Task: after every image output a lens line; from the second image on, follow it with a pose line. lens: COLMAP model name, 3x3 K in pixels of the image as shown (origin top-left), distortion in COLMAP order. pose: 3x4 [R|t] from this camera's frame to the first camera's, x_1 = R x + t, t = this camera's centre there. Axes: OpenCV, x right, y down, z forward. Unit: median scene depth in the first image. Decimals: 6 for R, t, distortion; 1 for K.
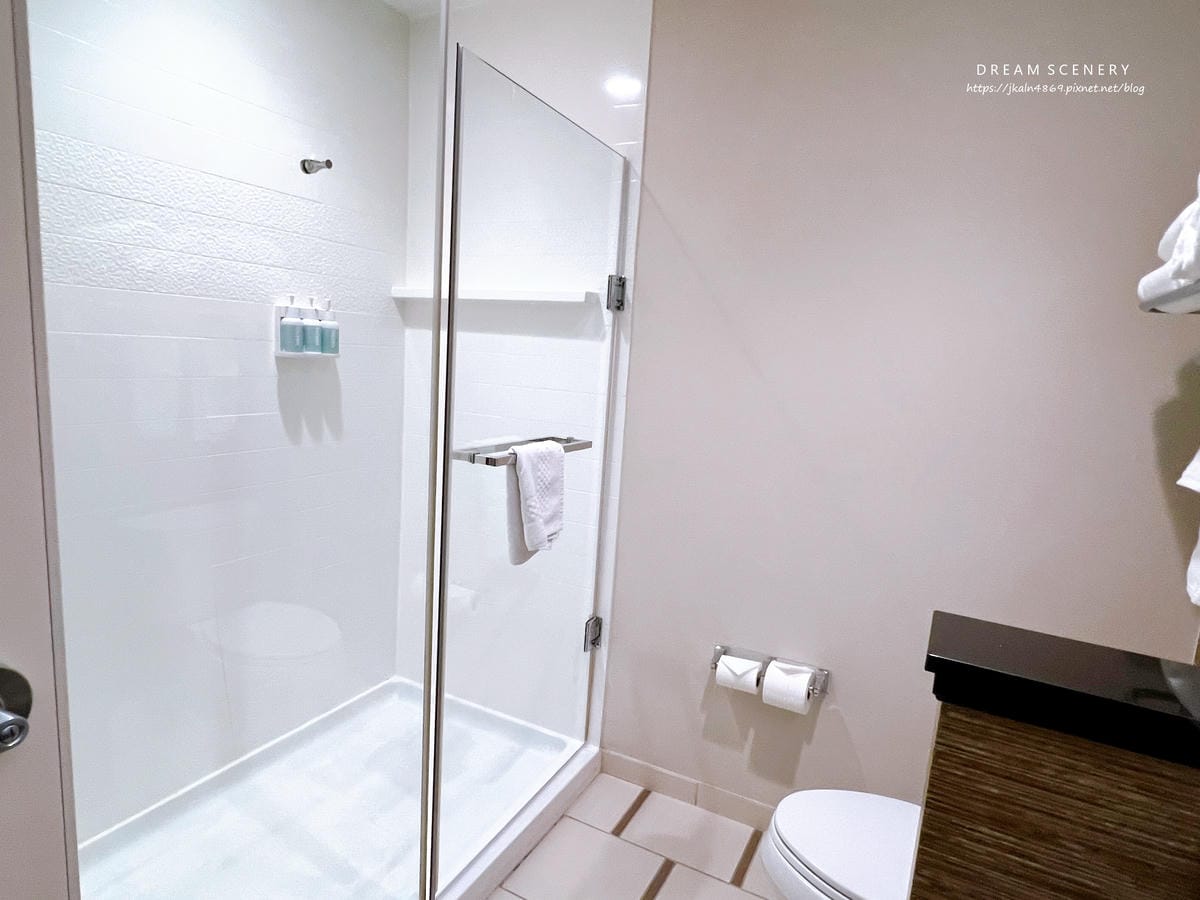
lens RADIAL K [[681.0, 0, 595.4], [0, 681.0, 452.8], [0, 0, 1]] dist [-0.008412, -0.001700]
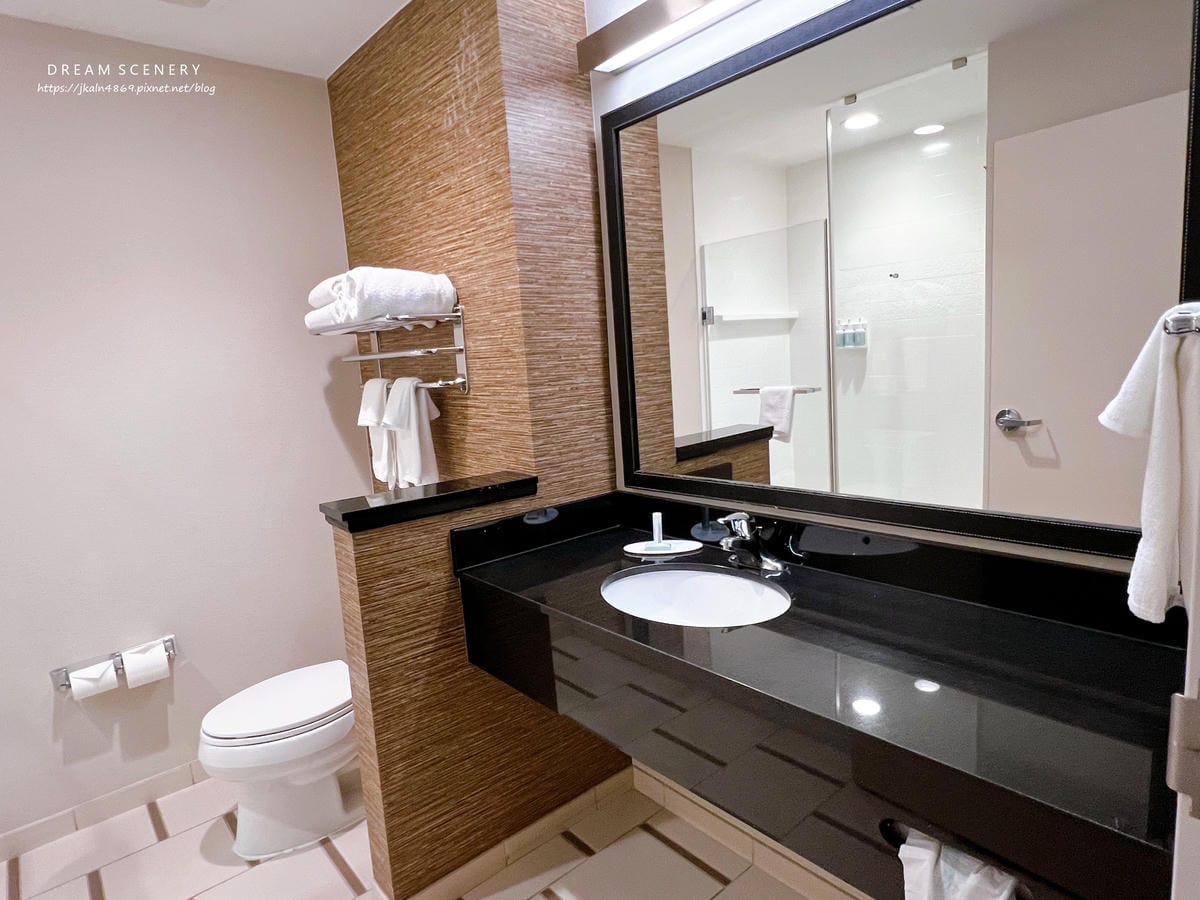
lens RADIAL K [[681.0, 0, 597.8], [0, 681.0, 452.6], [0, 0, 1]] dist [-0.008412, -0.001700]
pose [[0.343781, -0.216369, 0.913783, -0.443856], [0.221505, 0.964319, 0.145000, -0.005338], [-0.912551, 0.152560, 0.379441, -0.216291]]
